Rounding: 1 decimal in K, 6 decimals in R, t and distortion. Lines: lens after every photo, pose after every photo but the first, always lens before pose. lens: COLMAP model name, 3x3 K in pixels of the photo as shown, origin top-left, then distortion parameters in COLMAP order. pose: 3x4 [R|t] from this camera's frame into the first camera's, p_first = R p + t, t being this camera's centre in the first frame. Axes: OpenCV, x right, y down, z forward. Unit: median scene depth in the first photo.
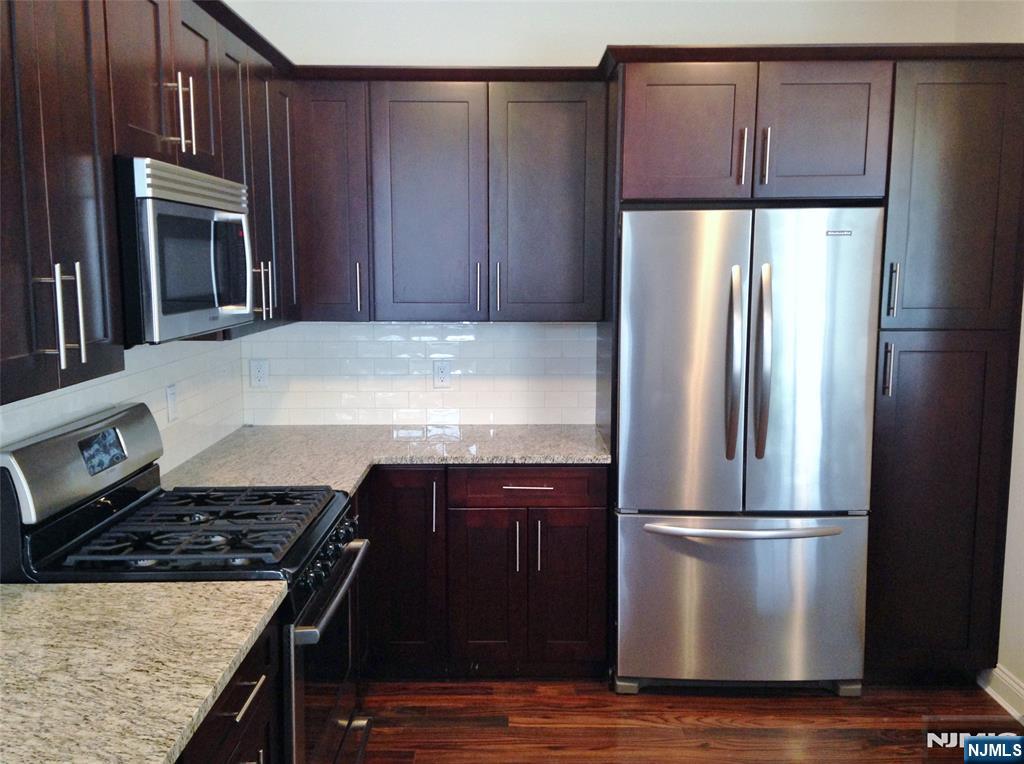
lens RADIAL K [[930.5, 0, 512.0], [0, 930.5, 382.0], [0, 0, 1]] dist [0.196708, -0.344551]
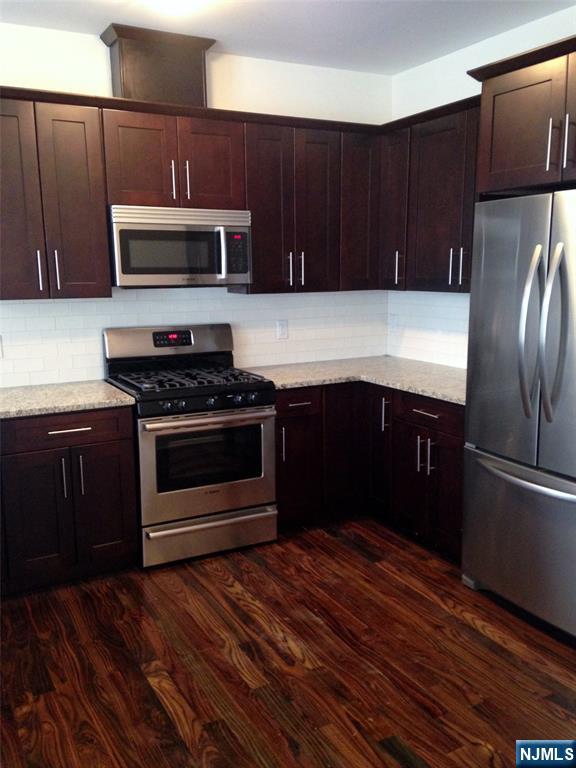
lens RADIAL K [[697.9, 0, 288.0], [0, 697.9, 384.0], [0, 0, 1]] dist [0.196708, -0.344551]
pose [[0.460936, 0.142382, -0.875937, 0.839043], [-0.101332, 0.989034, 0.107442, -0.020563], [0.881629, 0.039237, 0.470309, 0.335484]]
